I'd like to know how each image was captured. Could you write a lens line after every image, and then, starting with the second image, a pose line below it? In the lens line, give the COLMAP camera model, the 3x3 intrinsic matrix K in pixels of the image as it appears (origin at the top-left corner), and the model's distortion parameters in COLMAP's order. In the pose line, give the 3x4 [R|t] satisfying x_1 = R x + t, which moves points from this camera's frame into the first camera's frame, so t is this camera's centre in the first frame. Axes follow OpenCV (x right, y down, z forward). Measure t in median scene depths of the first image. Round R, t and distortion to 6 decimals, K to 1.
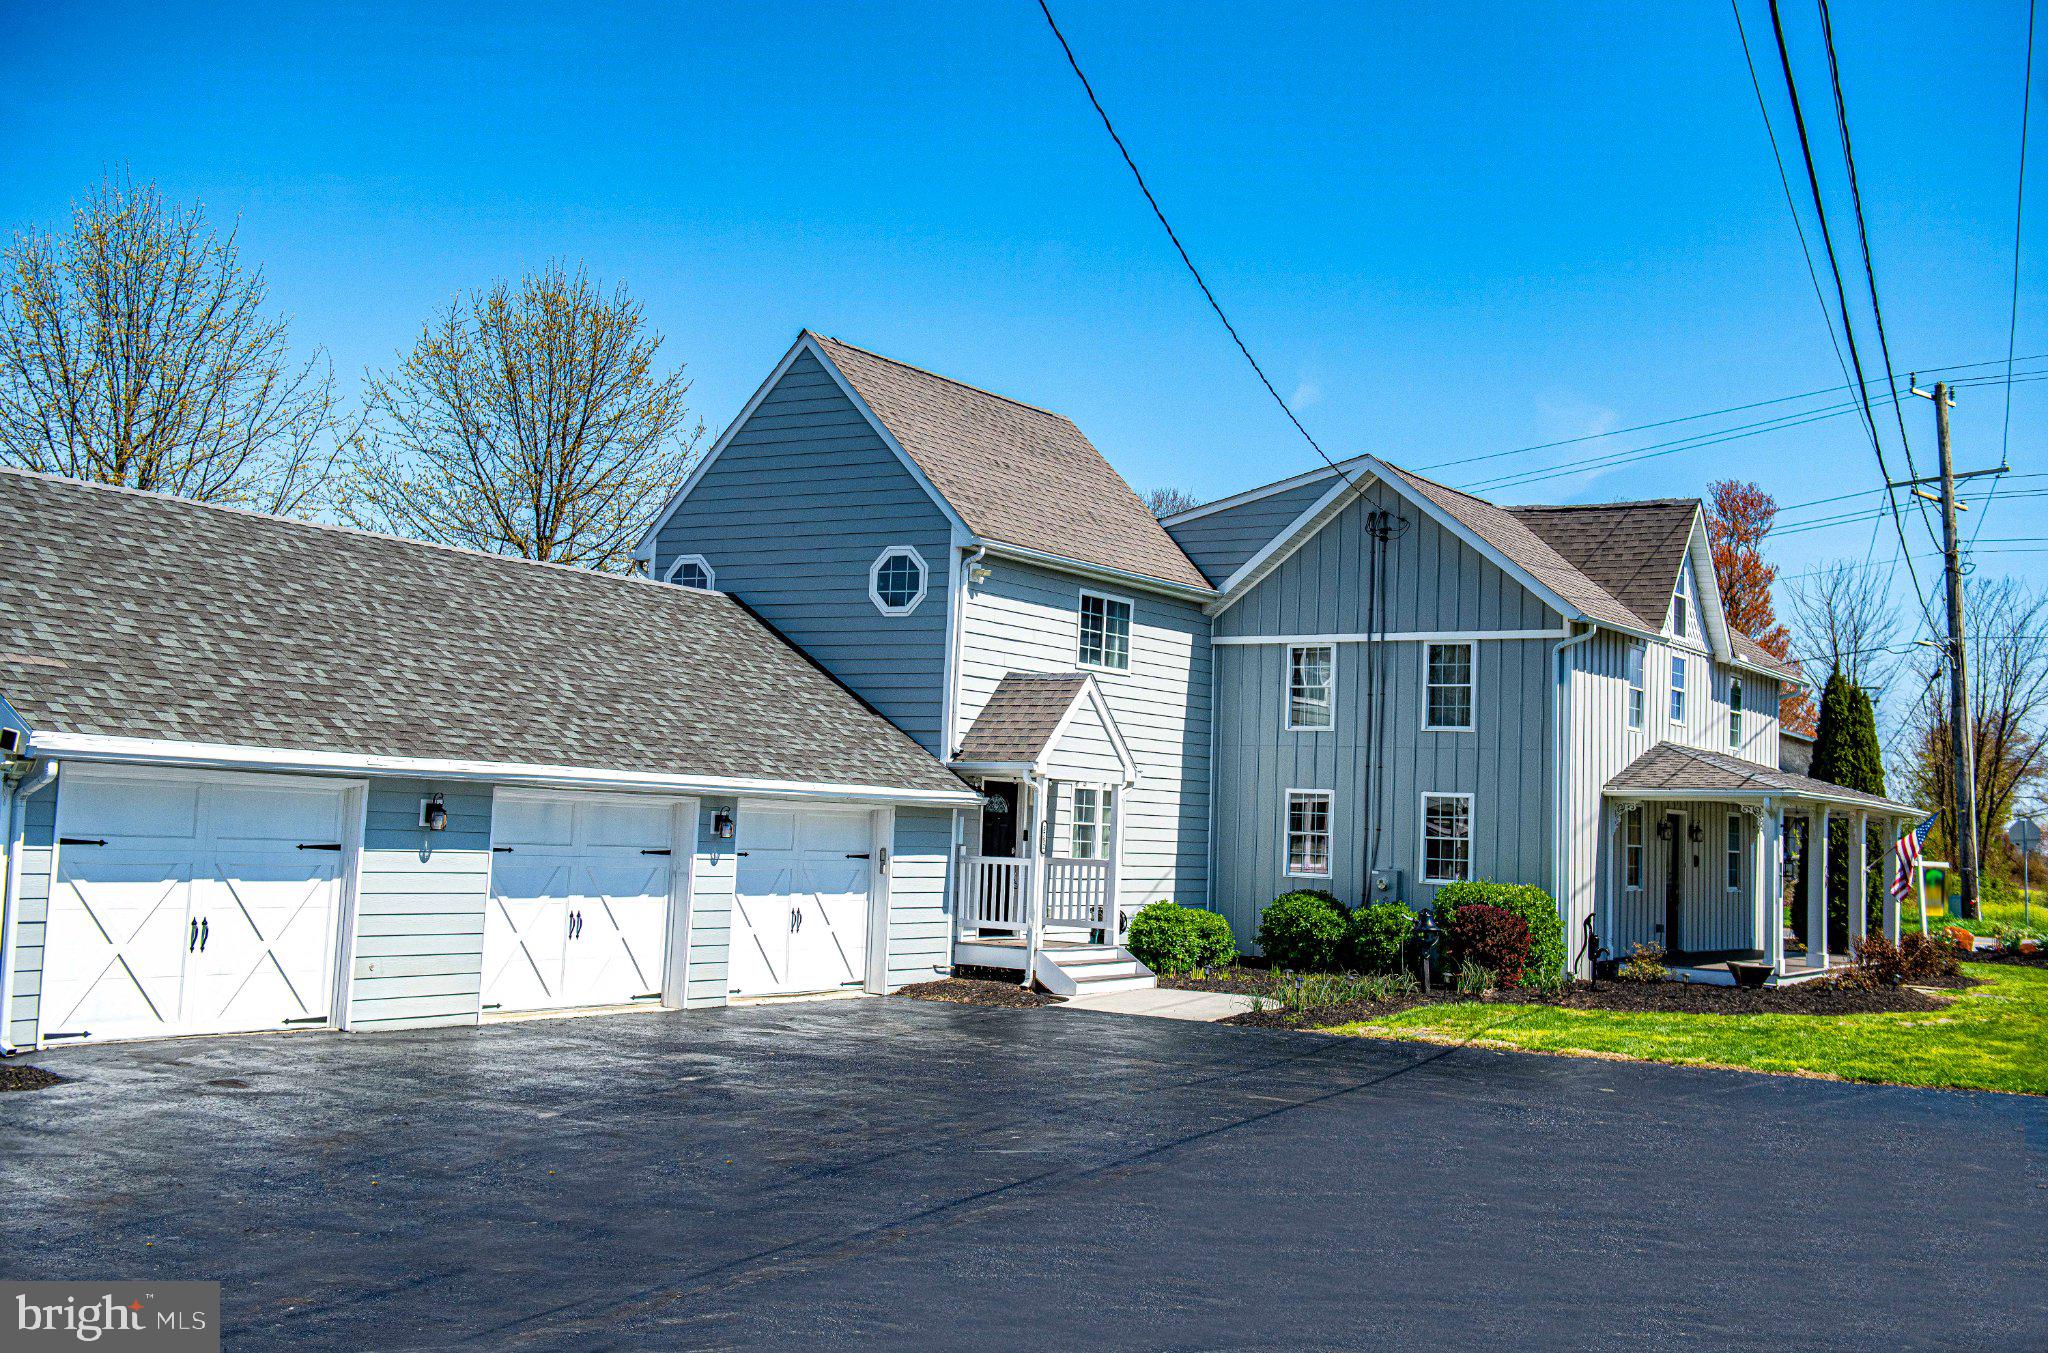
lens RADIAL K [[2171.0, 0, 1010.6], [0, 2171.0, 630.0], [0, 0, 1]] dist [0.030400, 0.000000]
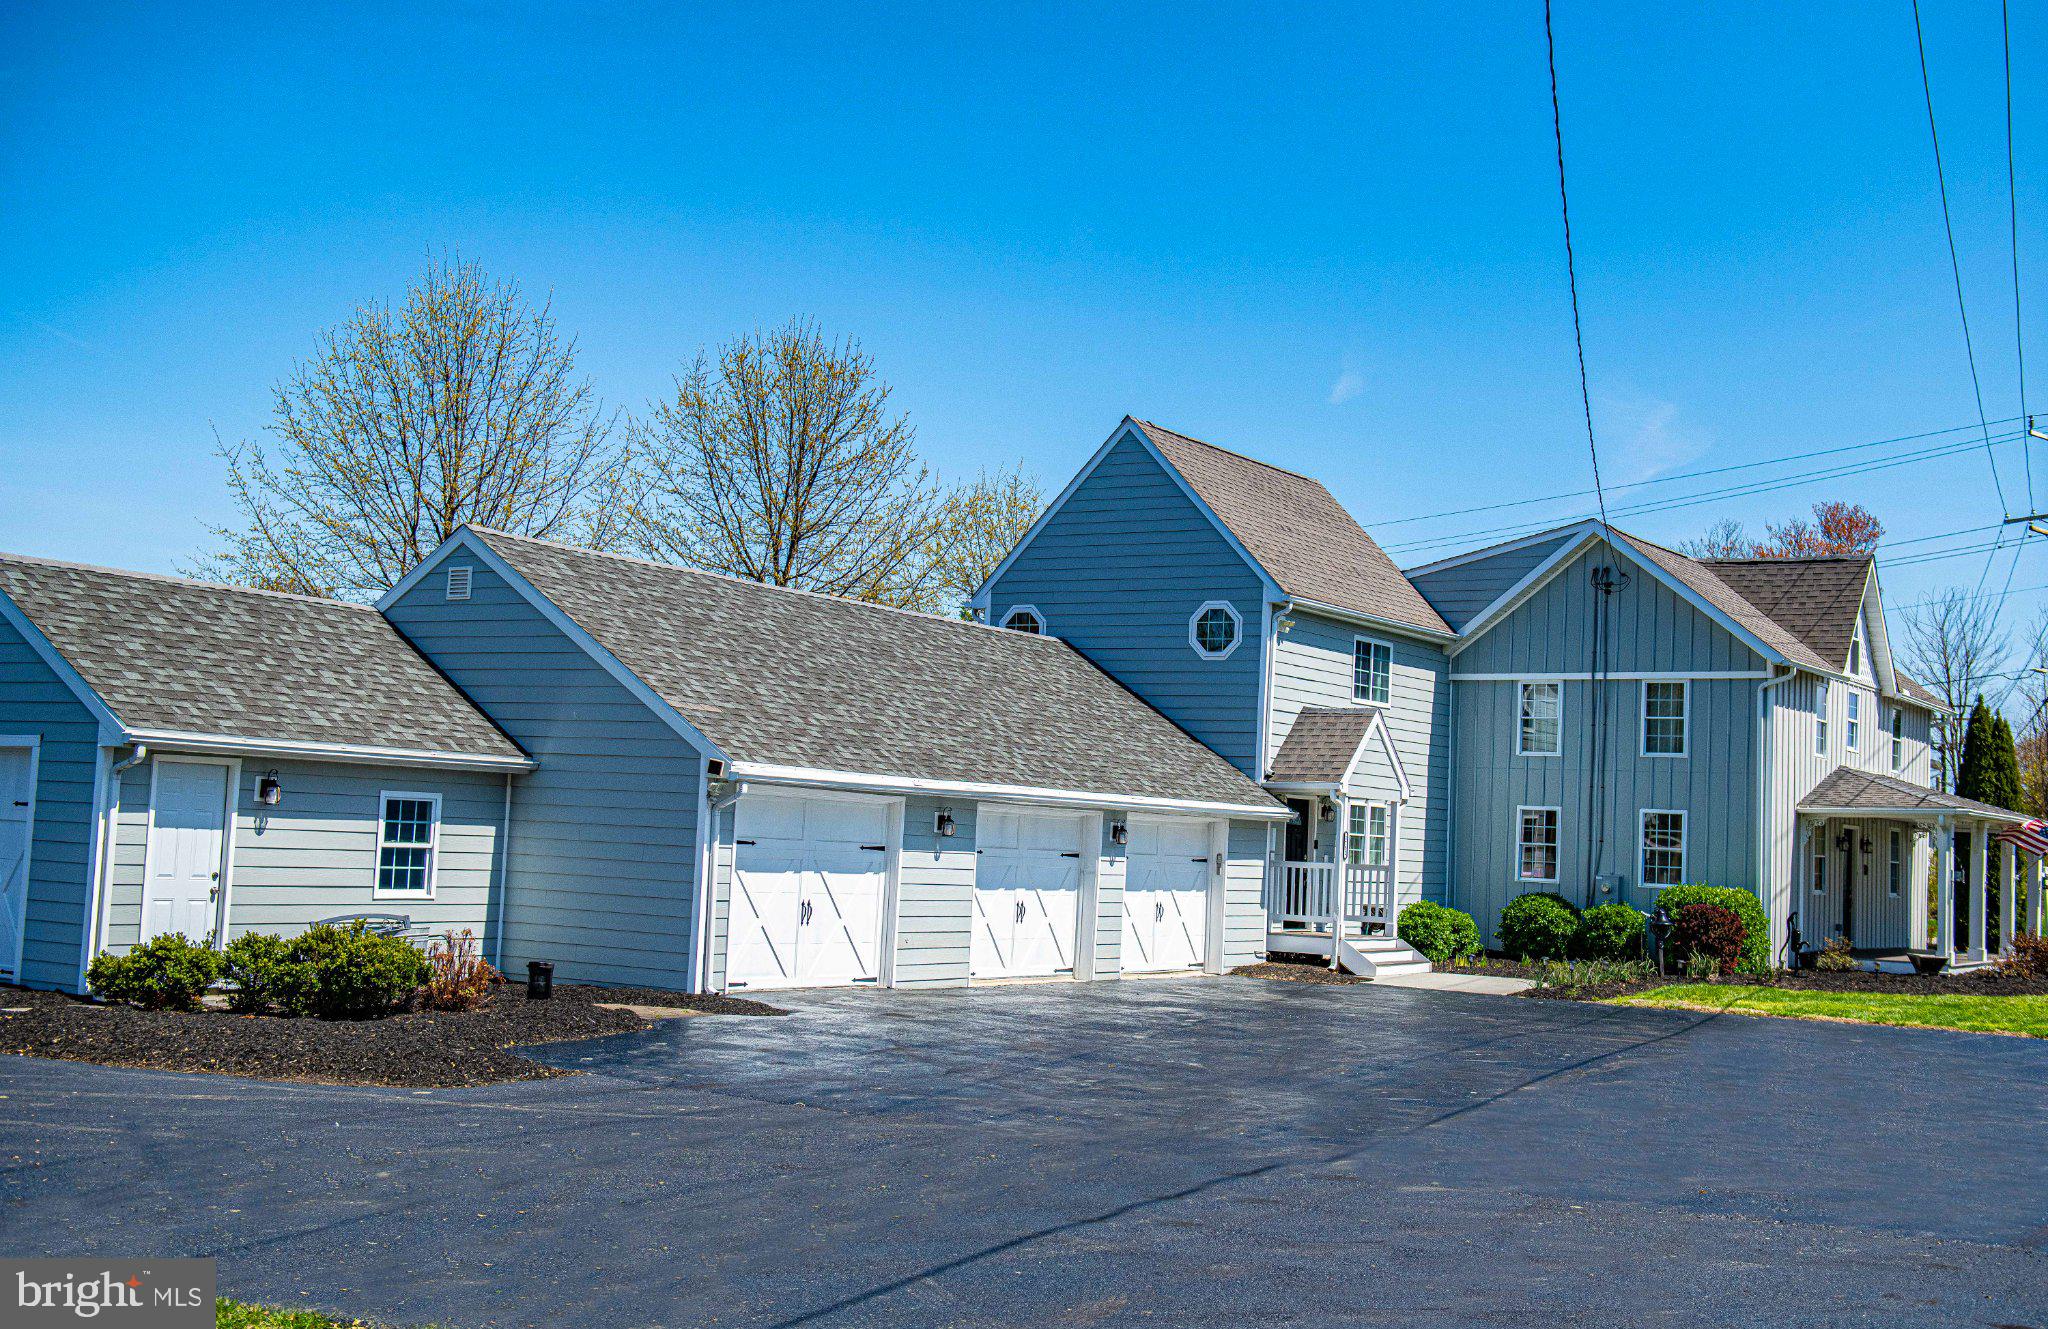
lens RADIAL K [[2276.4, 0, 1023.4], [0, 2276.4, 665.4], [0, 0, 1]] dist [0.023442, 0.000000]
pose [[0.999976, 0.004349, -0.005475, -0.143431], [-0.004273, 0.999898, 0.013663, -0.019016], [0.005534, -0.013639, 0.999892, -0.238395]]
